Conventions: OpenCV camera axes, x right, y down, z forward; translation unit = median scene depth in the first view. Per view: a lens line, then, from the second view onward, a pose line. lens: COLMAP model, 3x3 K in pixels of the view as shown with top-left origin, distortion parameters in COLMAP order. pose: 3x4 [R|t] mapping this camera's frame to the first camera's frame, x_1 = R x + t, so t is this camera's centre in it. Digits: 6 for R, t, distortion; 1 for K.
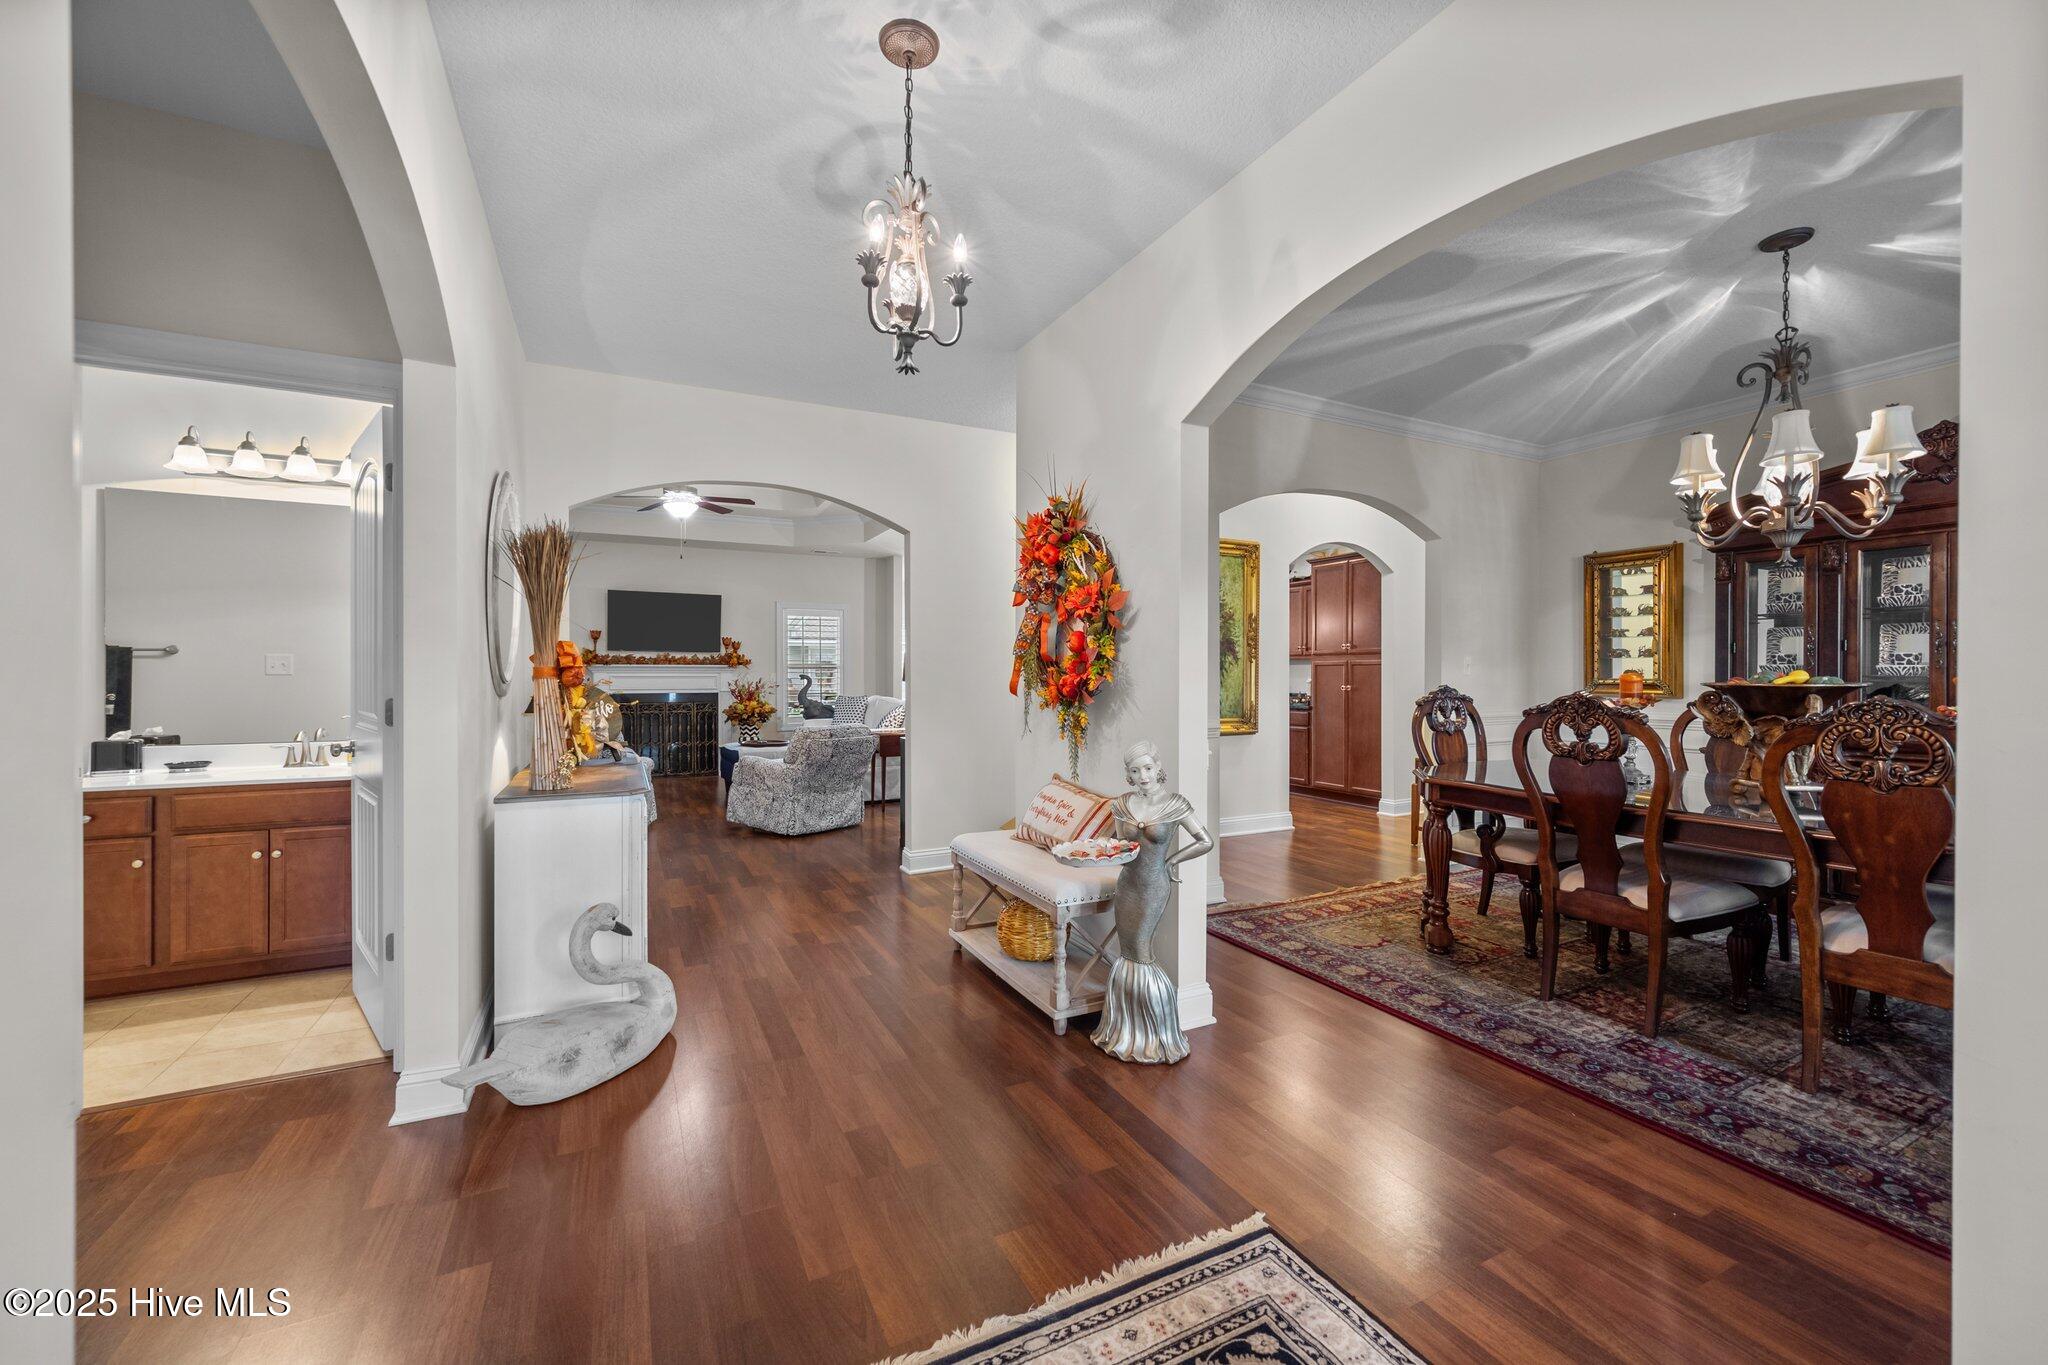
lens RADIAL K [[812.7, 0, 1040.9], [0, 812.7, 677.4], [0, 0, 1]] dist [0.000939, -0.001275]
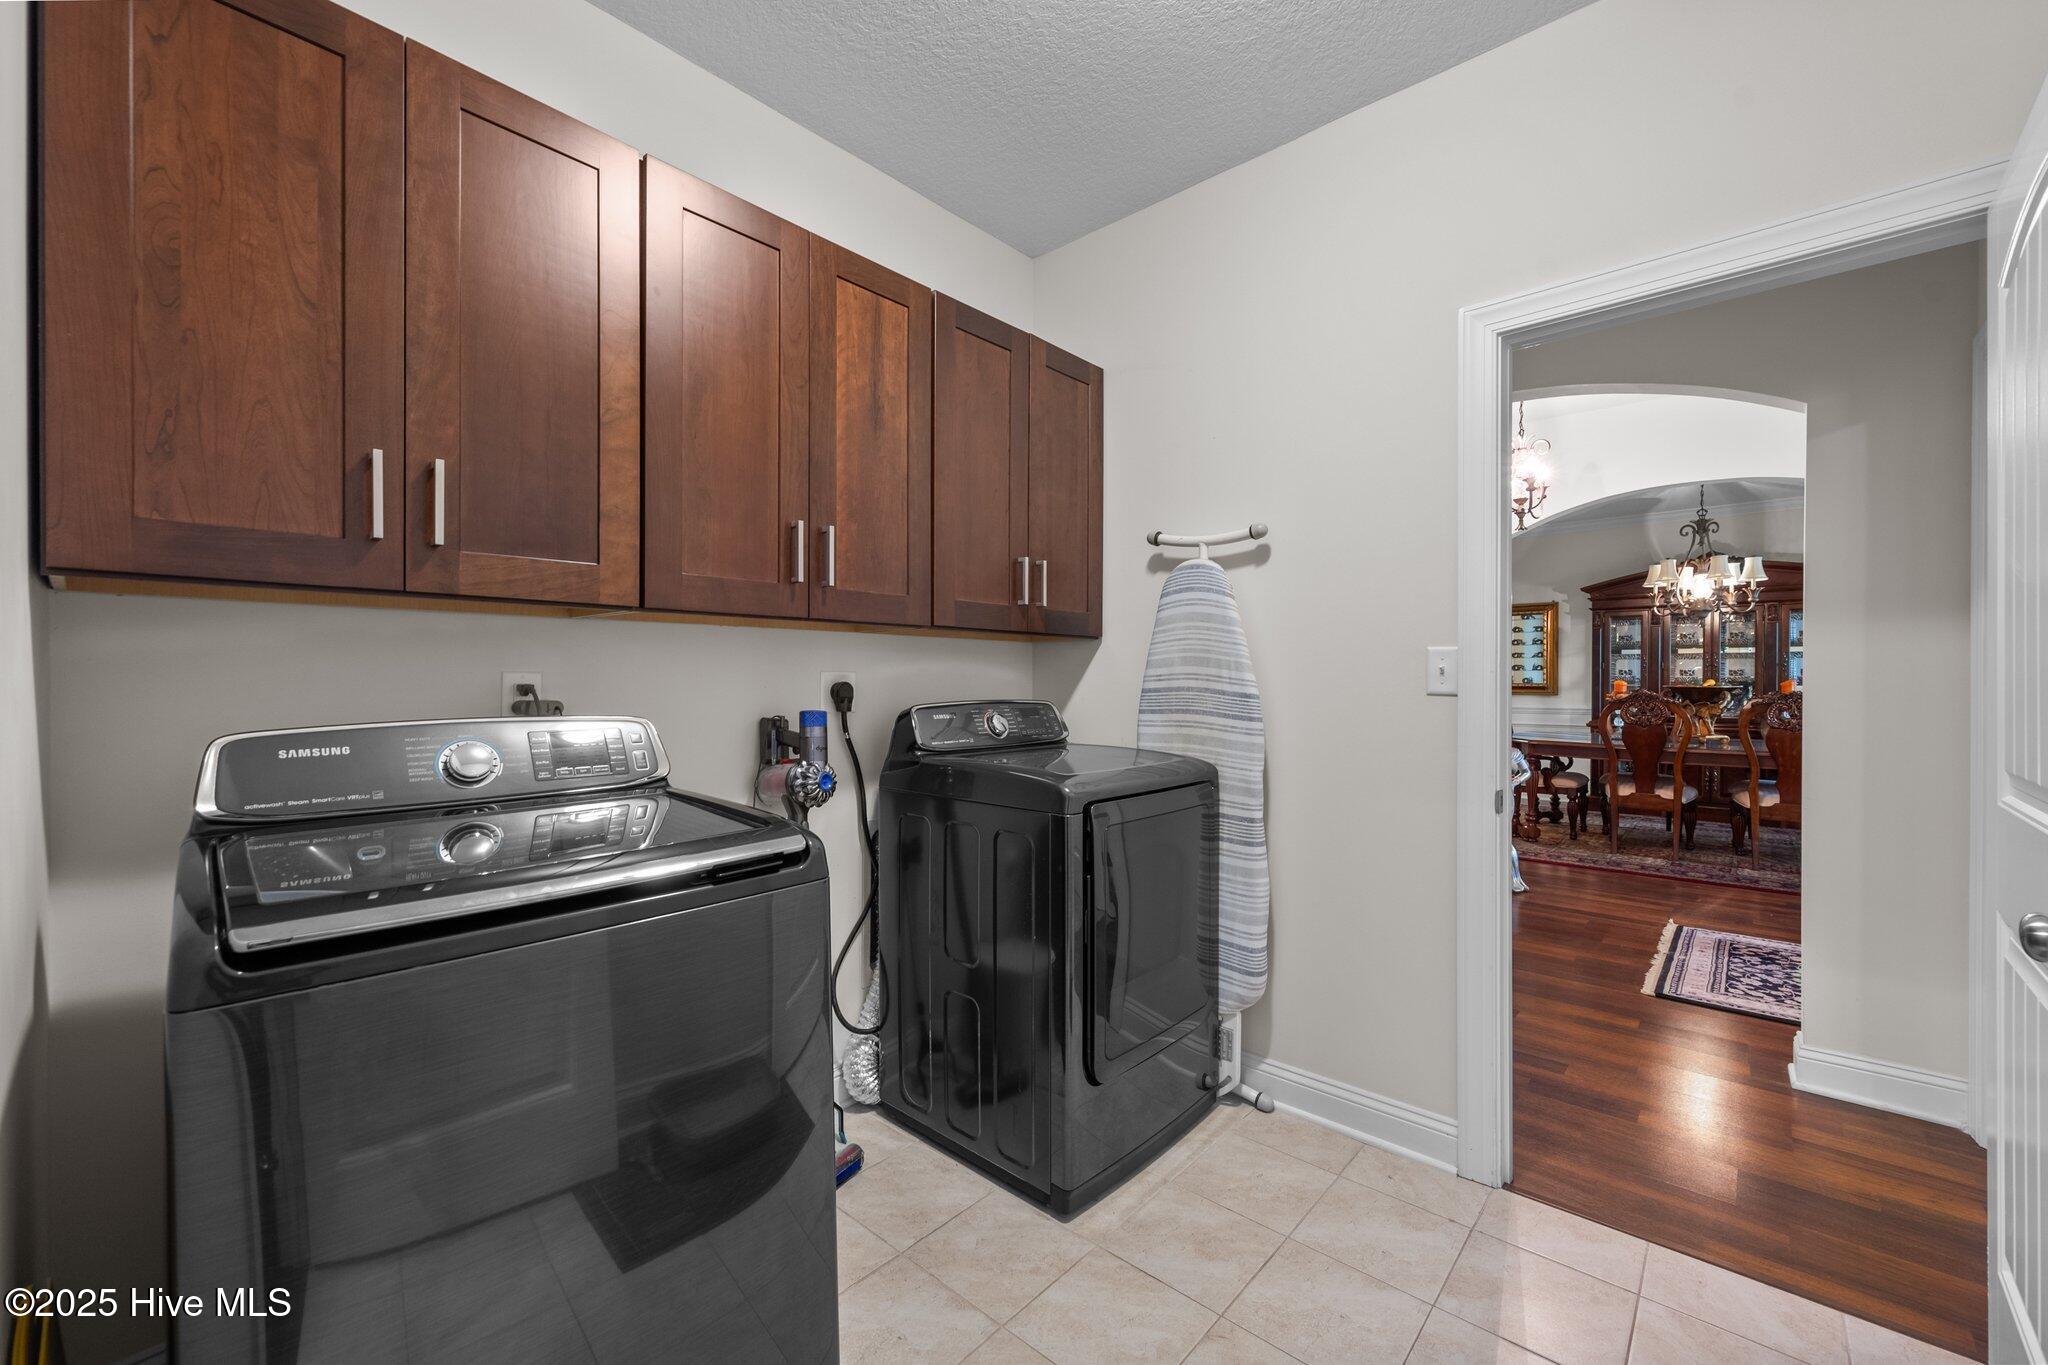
lens RADIAL K [[812.7, 0, 1031.1], [0, 812.7, 686.7], [0, 0, 1]] dist [0.000939, -0.001275]
pose [[0.936573, -0.005839, 0.350424, -0.967370], [0.003817, 0.999972, 0.006460, -0.007624], [-0.350452, -0.004712, 0.936569, -0.218219]]
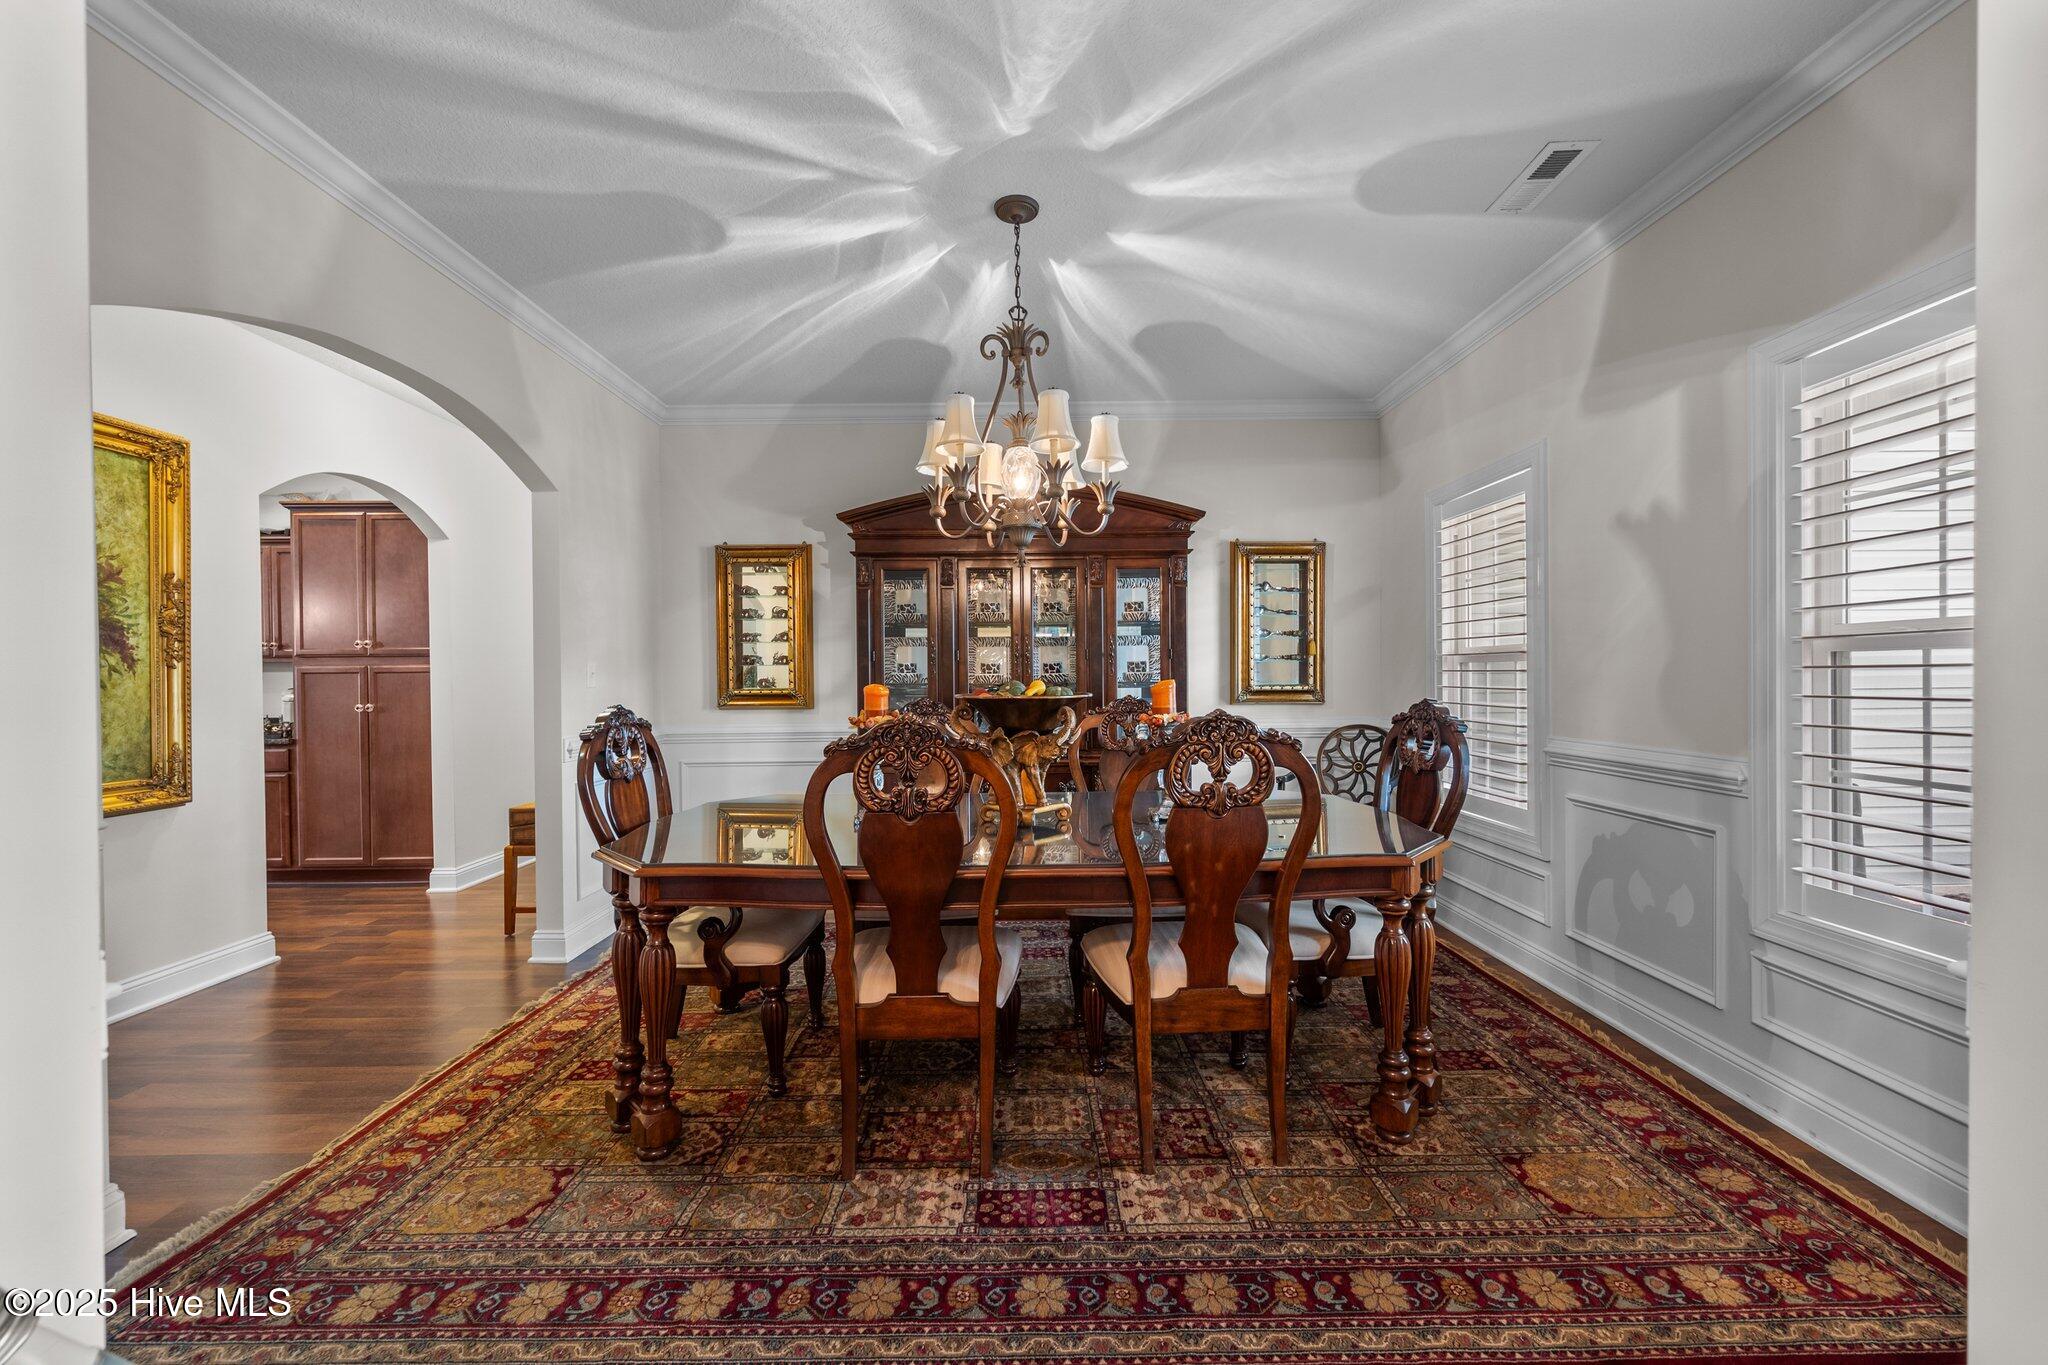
lens RADIAL K [[812.7, 0, 1025.9], [0, 812.7, 684.7], [0, 0, 1]] dist [0.000939, -0.001275]
pose [[0.460014, -0.012252, 0.887827, 0.073875], [0.011978, 0.999899, 0.007593, -0.007530], [-0.887831, 0.007141, 0.460115, 0.412436]]
